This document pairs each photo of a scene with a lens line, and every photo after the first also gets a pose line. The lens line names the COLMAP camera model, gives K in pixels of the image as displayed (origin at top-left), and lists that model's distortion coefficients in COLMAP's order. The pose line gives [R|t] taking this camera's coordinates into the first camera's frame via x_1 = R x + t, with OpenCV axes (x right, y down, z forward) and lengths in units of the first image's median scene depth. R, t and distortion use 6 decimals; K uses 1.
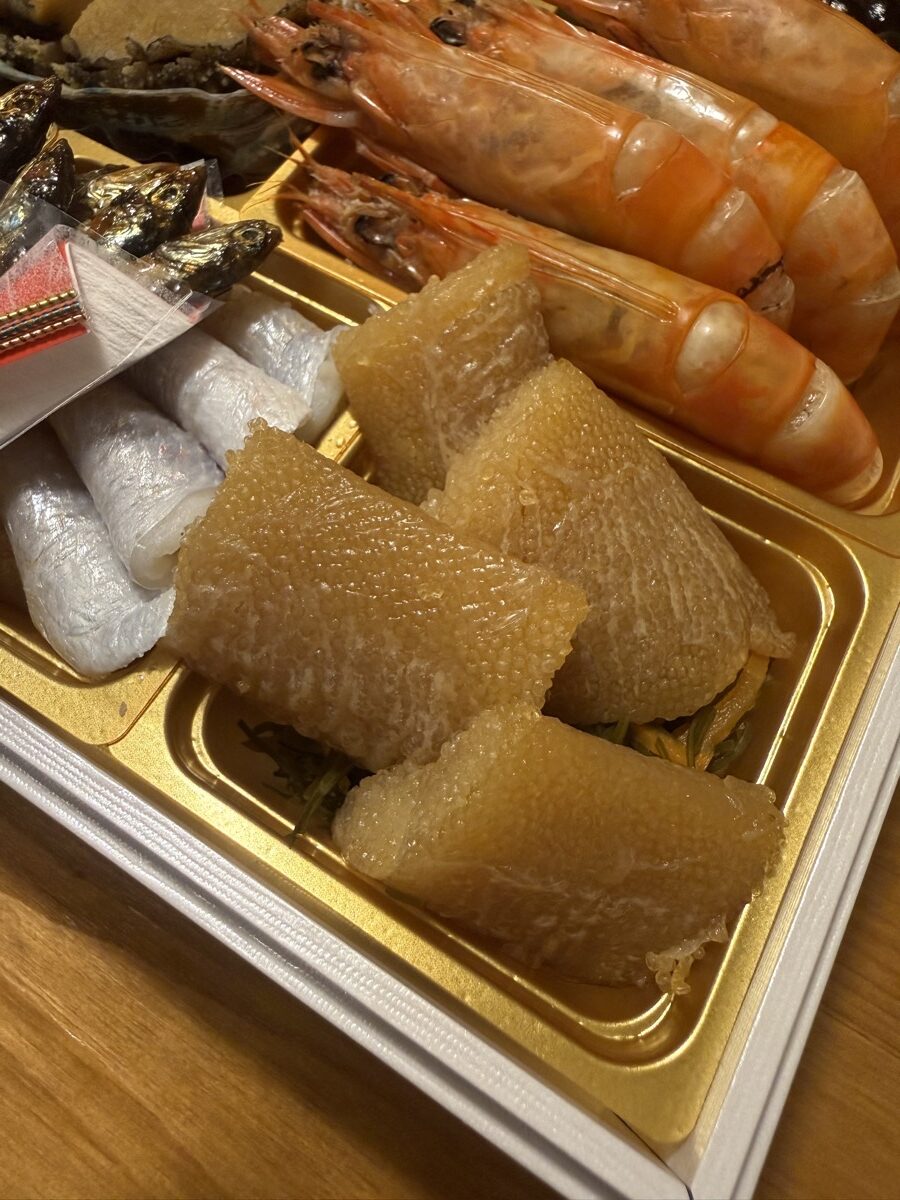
lens RADIAL K [[854.4, 0, 439.1], [0, 854.4, 595.4], [0, 0, 1]] dist [-0.000209, -0.013188]
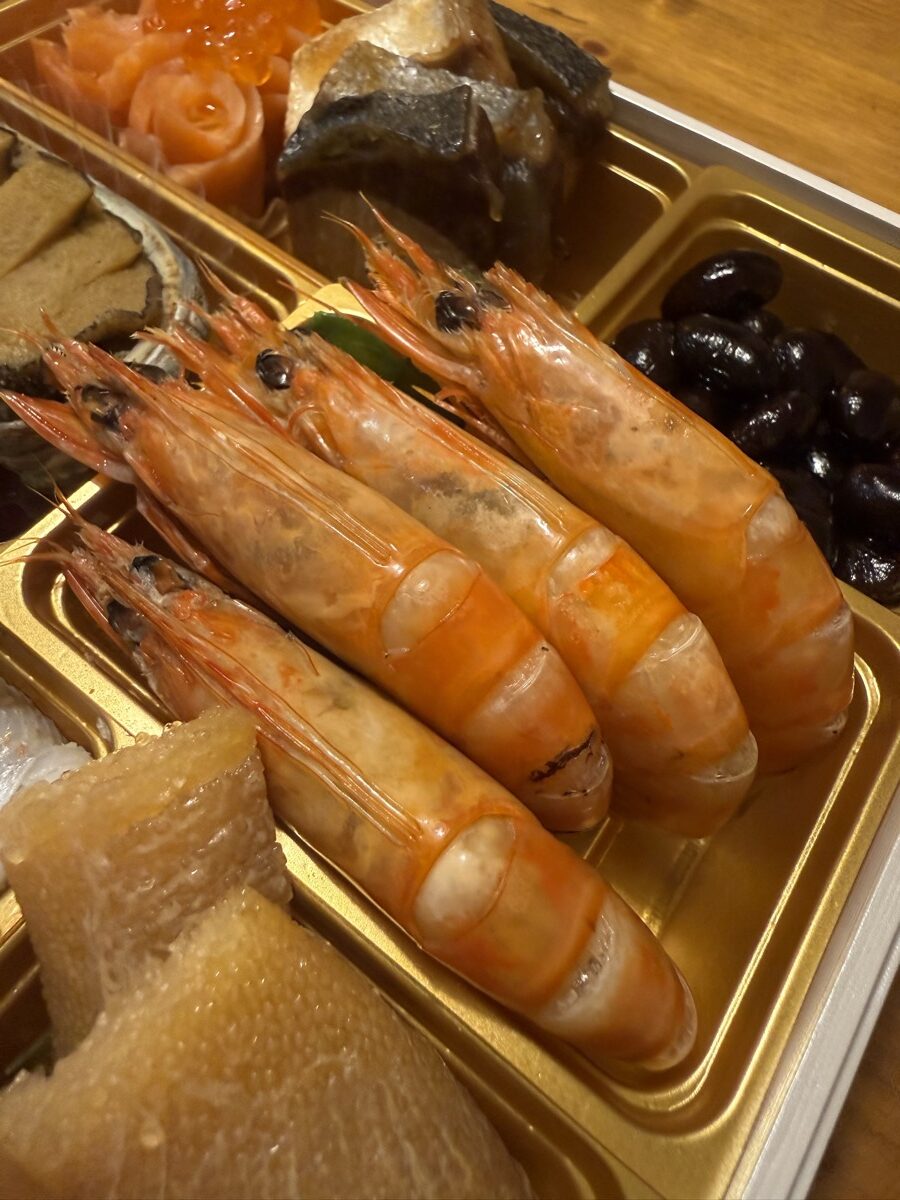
lens RADIAL K [[854.4, 0, 447.0], [0, 854.4, 571.7], [0, 0, 1]] dist [-0.000209, -0.013188]
pose [[0.994903, 0.098029, -0.023614, 0.272990], [-0.100109, 0.988303, -0.115042, -0.445237], [0.012060, 0.116820, 0.993080, 0.187467]]
